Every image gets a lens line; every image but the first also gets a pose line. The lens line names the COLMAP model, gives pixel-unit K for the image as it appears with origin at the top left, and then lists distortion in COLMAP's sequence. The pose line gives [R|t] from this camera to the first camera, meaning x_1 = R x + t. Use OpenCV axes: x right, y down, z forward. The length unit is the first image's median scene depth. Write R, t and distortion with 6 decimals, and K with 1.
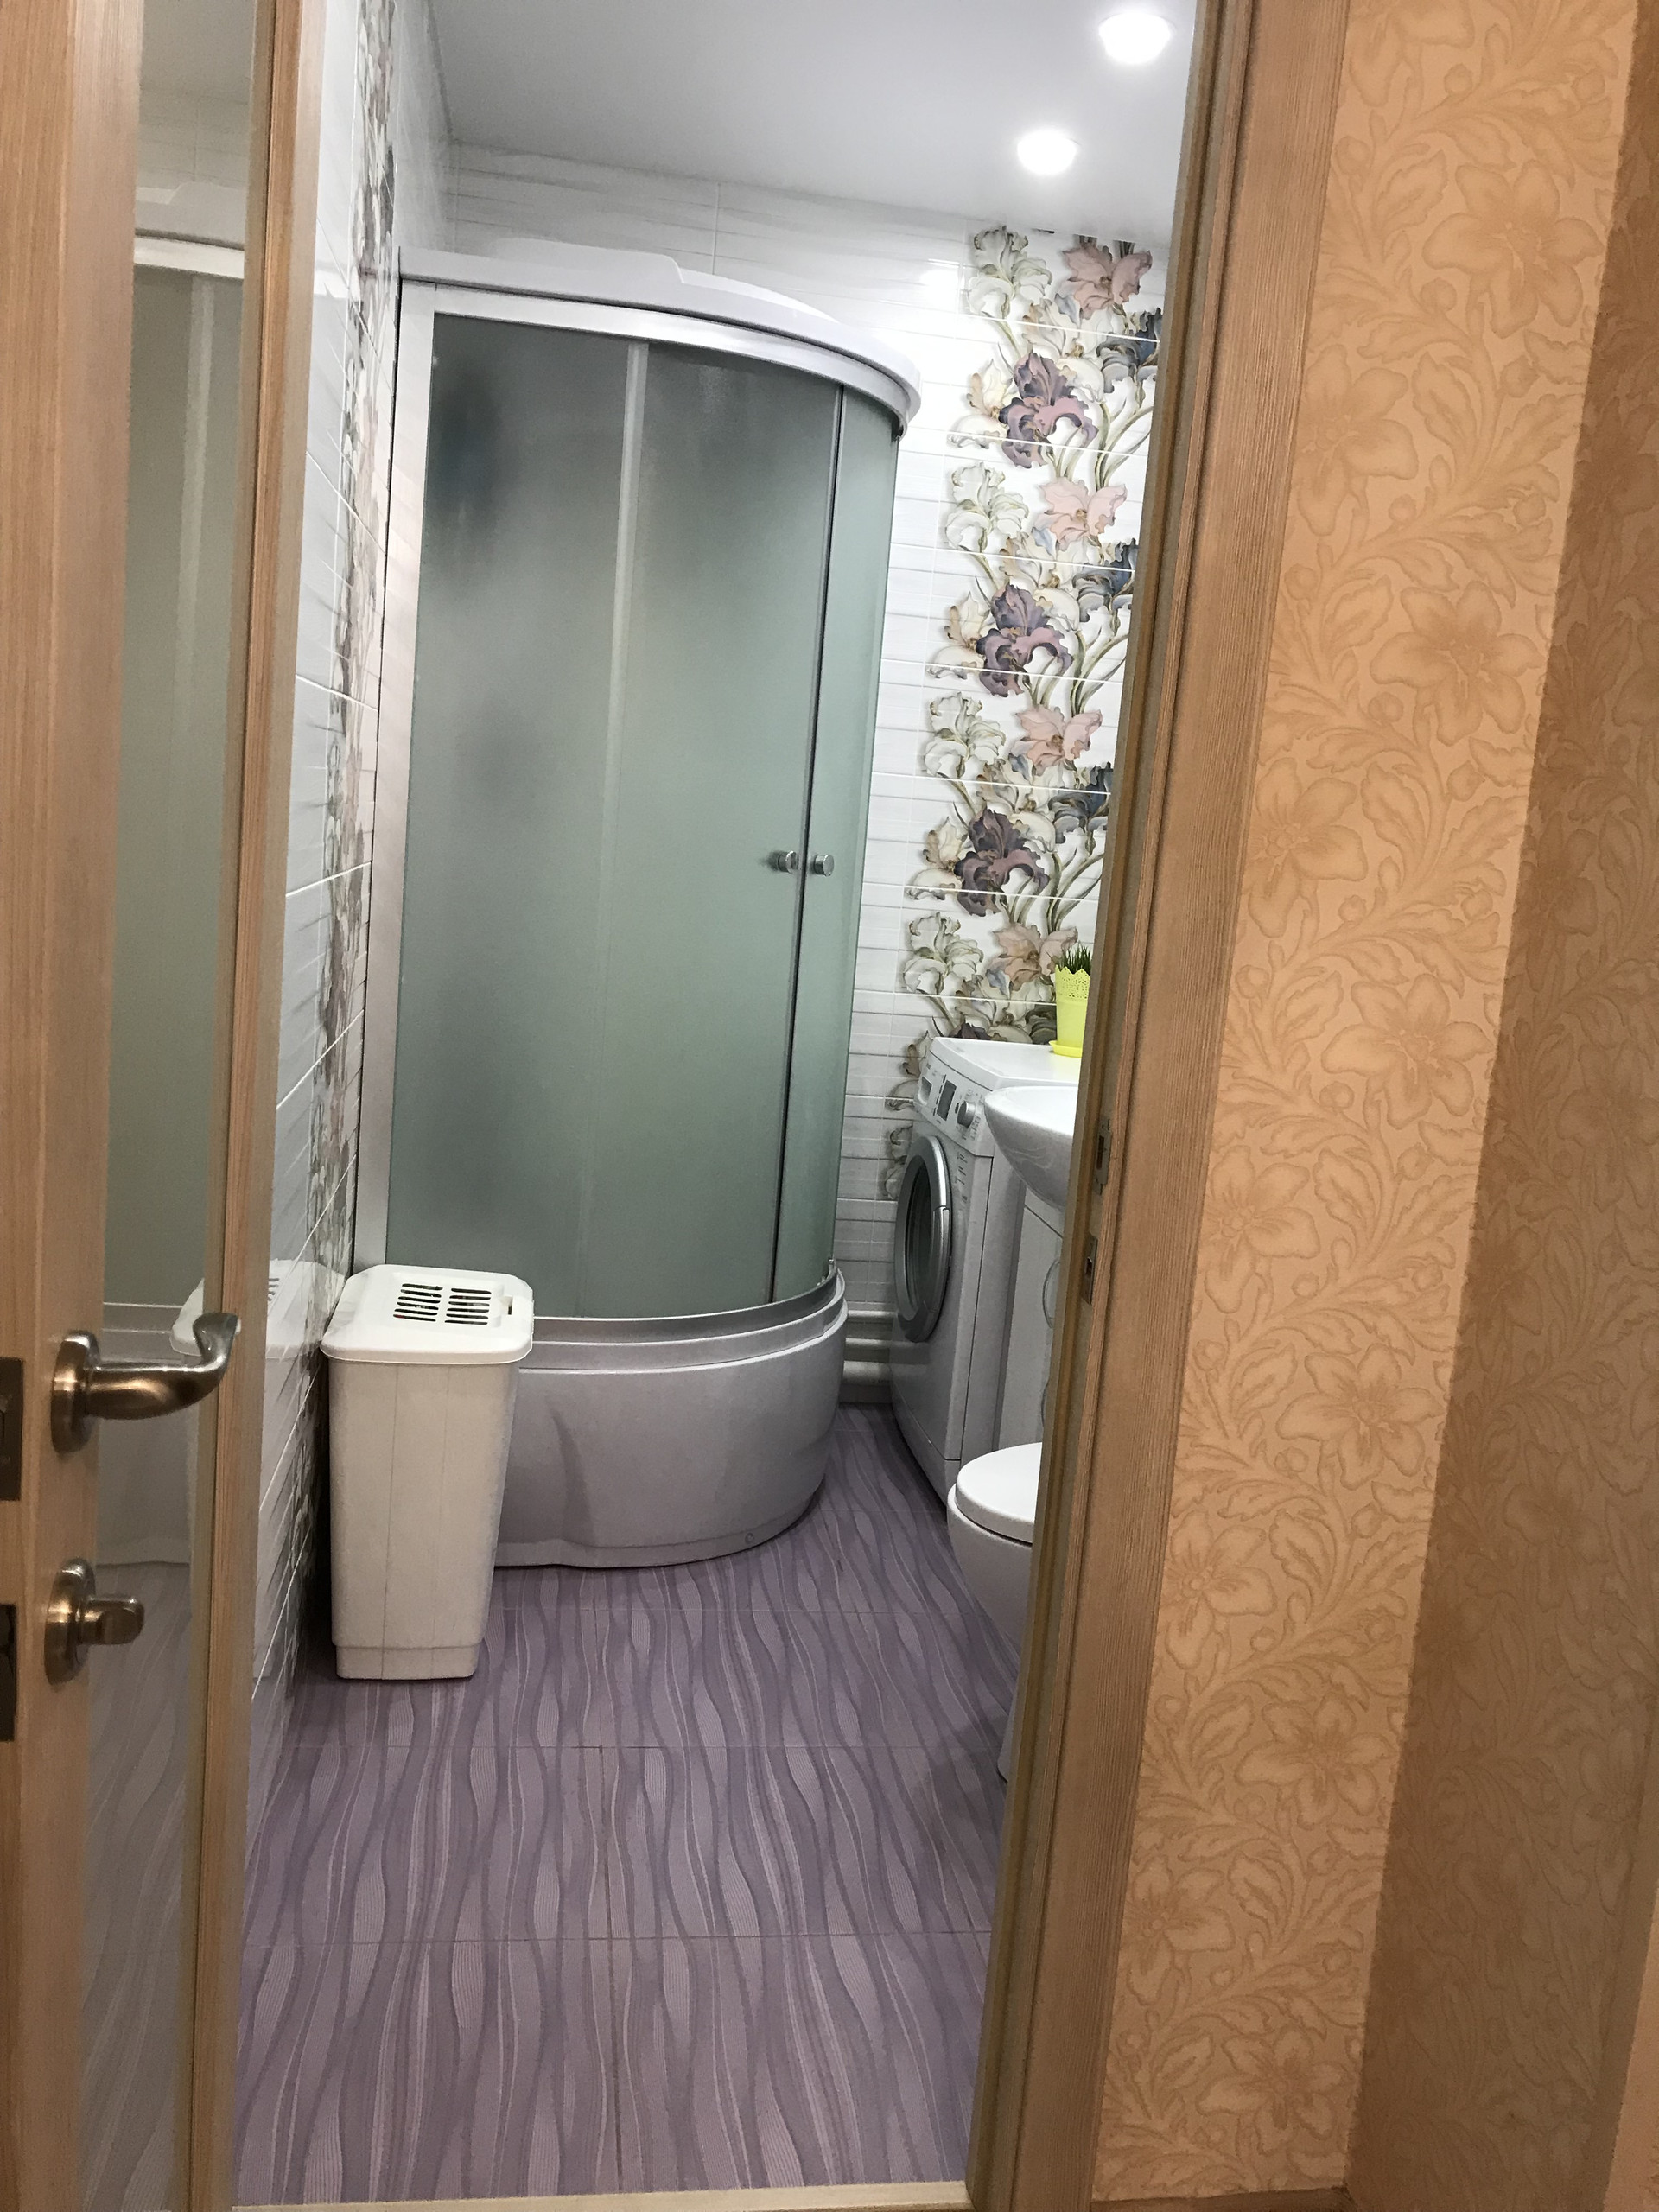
lens RADIAL K [[1835.6, 0, 842.4], [0, 1835.6, 1107.4], [0, 0, 1]] dist [0.045904, -0.052710]
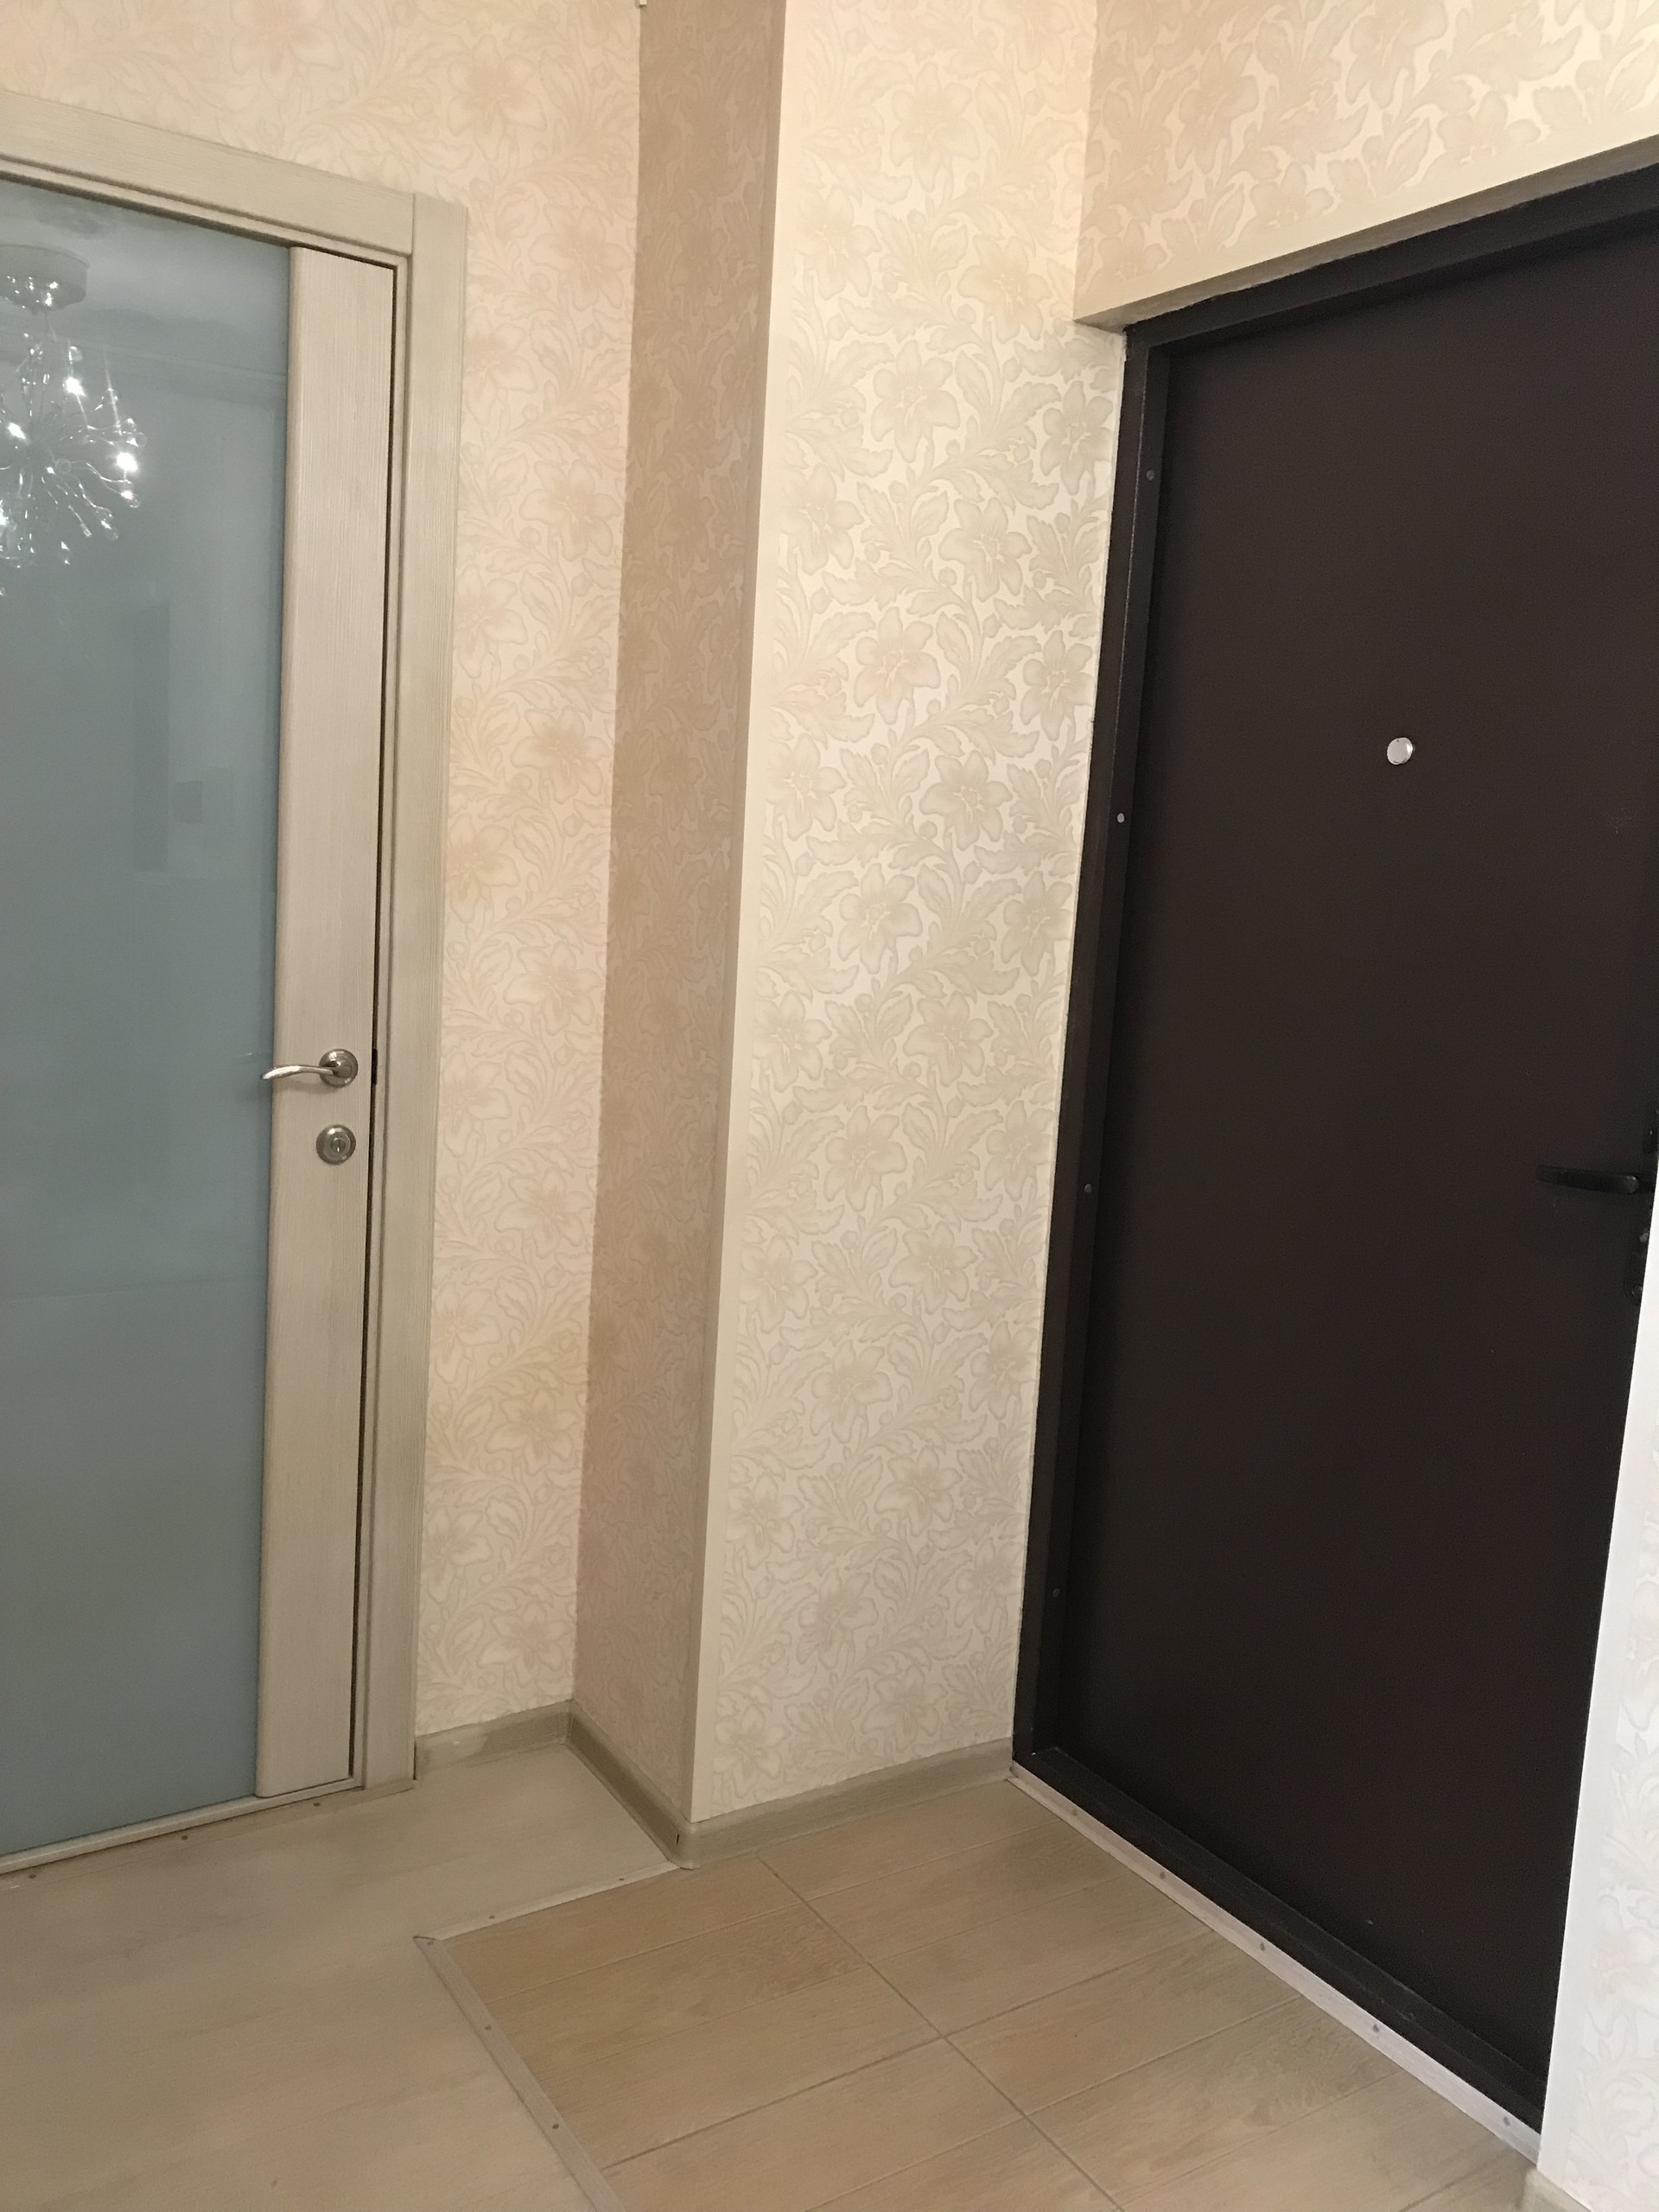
lens RADIAL K [[1835.6, 0, 824.4], [0, 1835.6, 1097.3], [0, 0, 1]] dist [0.045904, -0.052710]
pose [[0.915772, -0.083443, 0.392936, -0.132014], [0.073888, 0.996488, 0.039408, 0.020909], [-0.394844, -0.007055, 0.918721, -0.637455]]
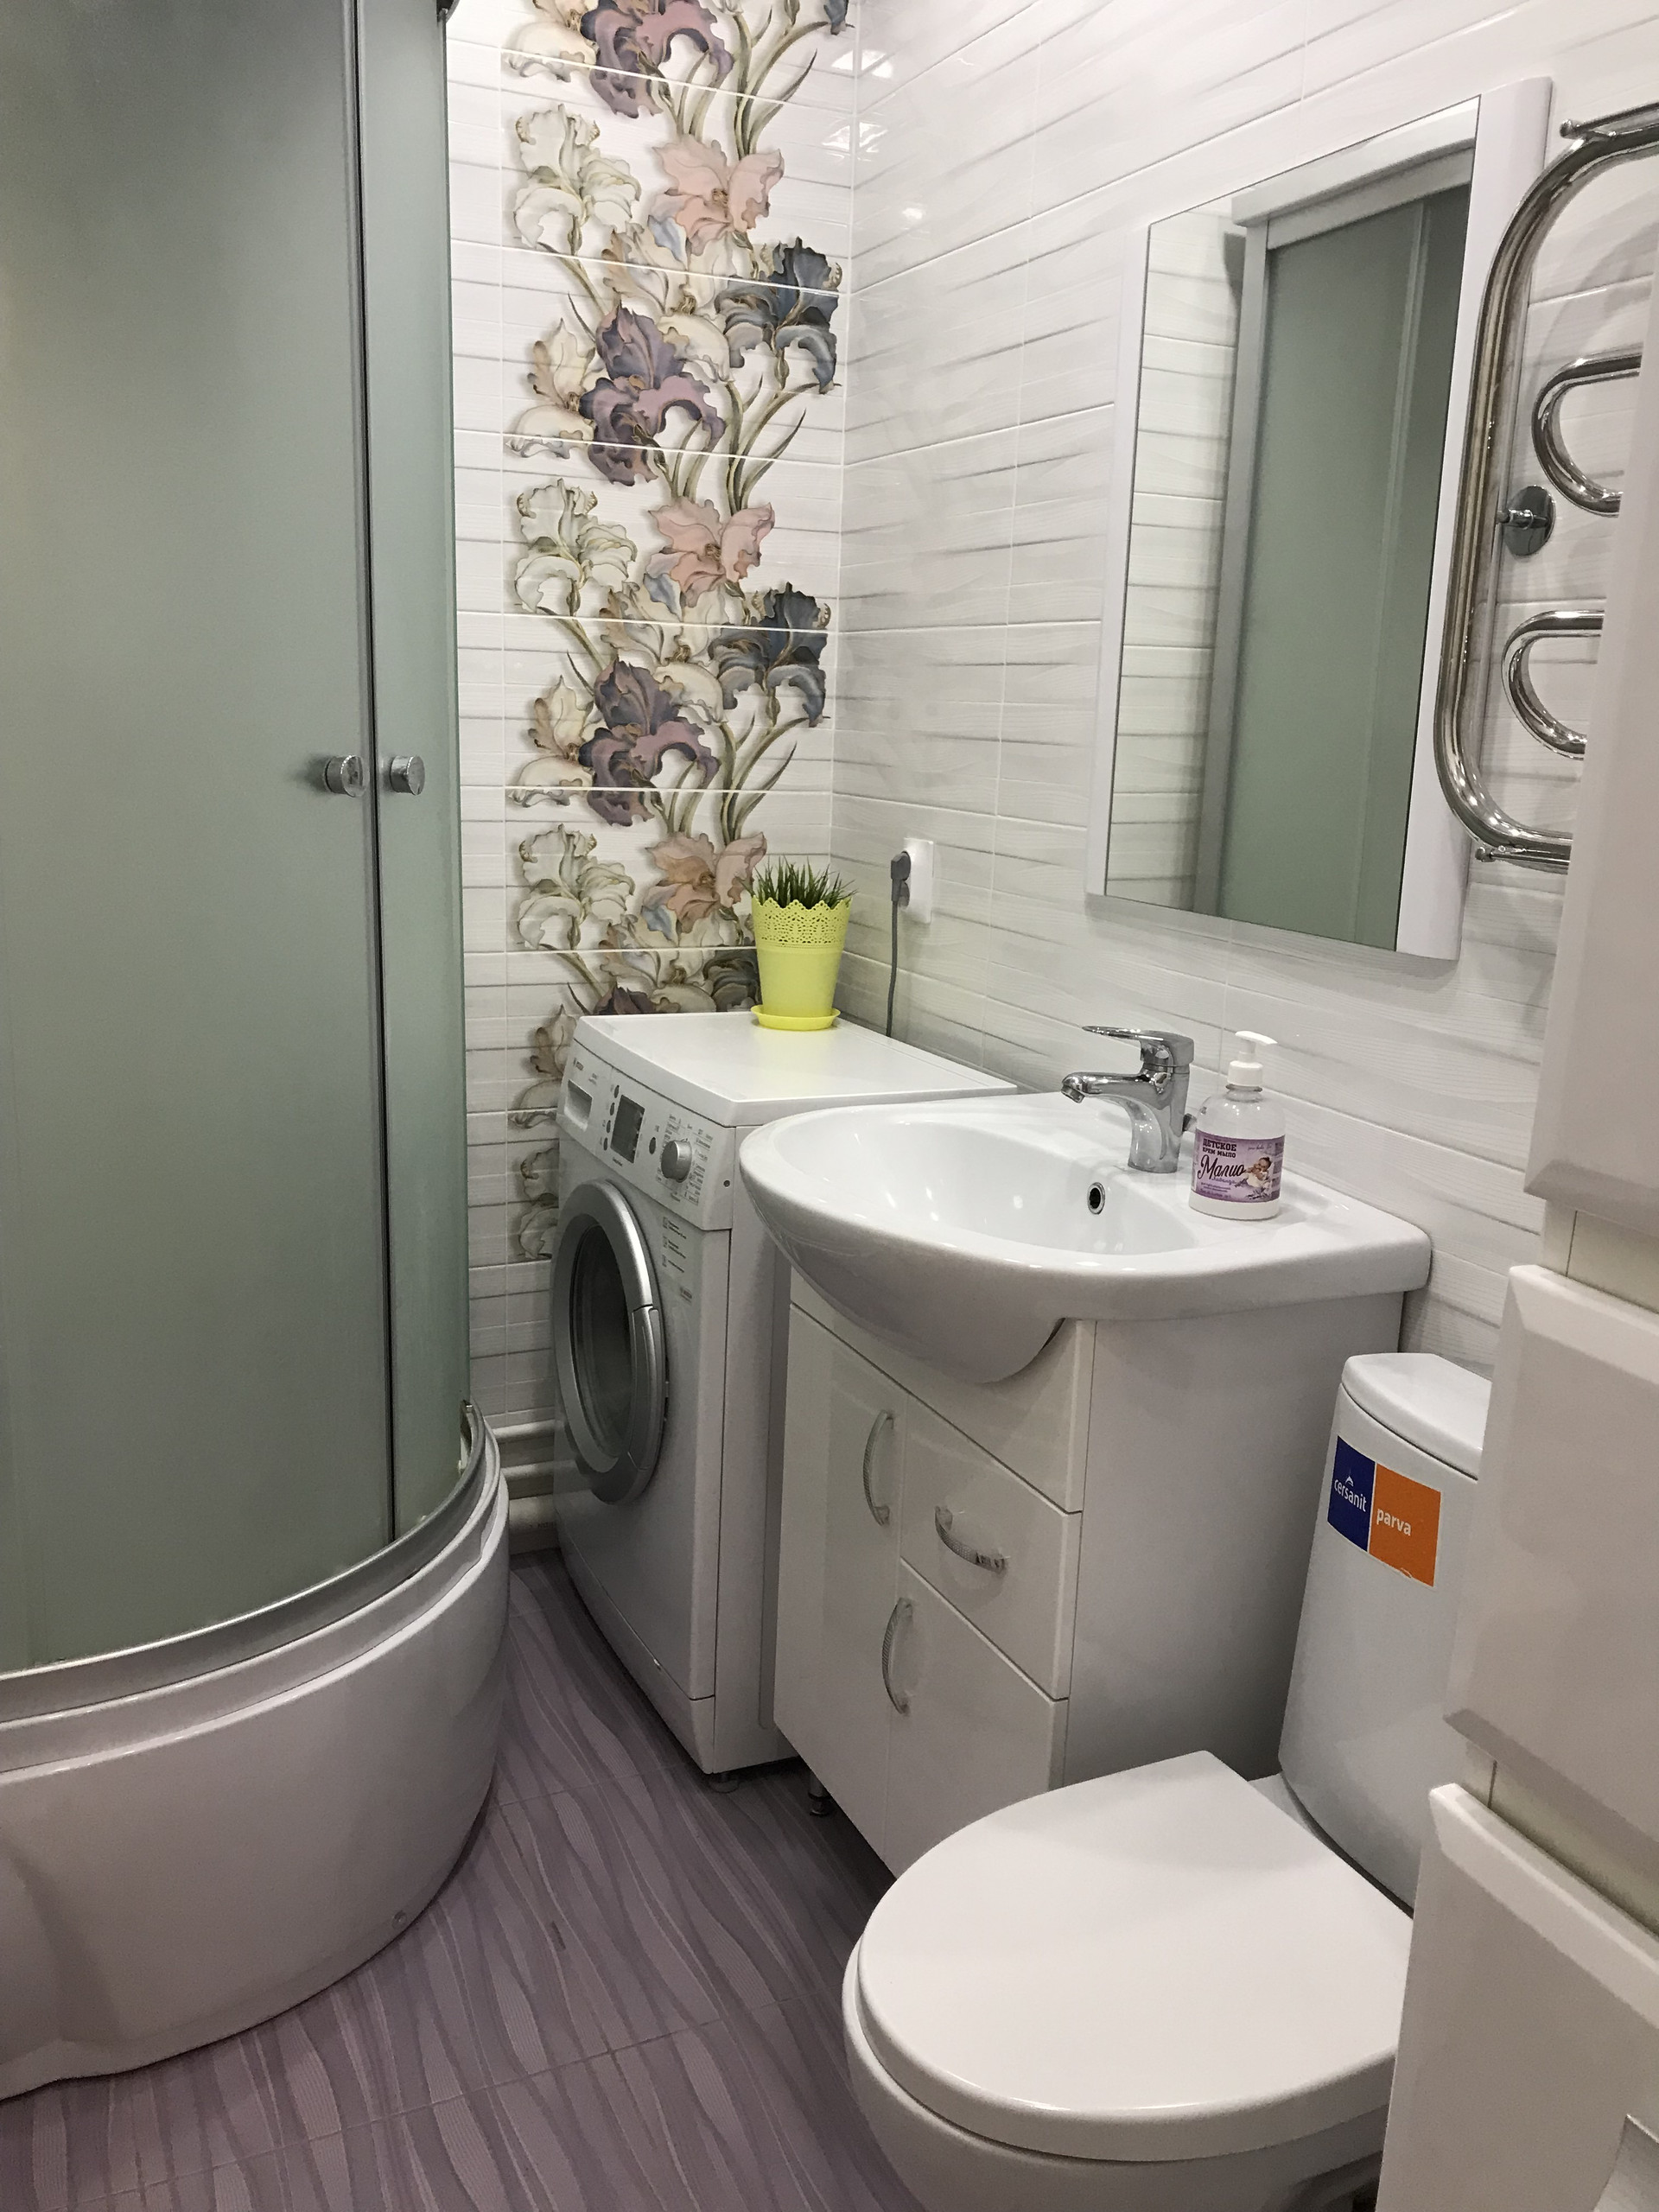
lens RADIAL K [[1835.6, 0, 834.6], [0, 1835.6, 1103.4], [0, 0, 1]] dist [0.045904, -0.052710]
pose [[0.960723, -0.107643, 0.255781, -0.032917], [0.086899, 0.992043, 0.091099, -0.058611], [-0.263551, -0.065294, 0.962433, 0.334391]]
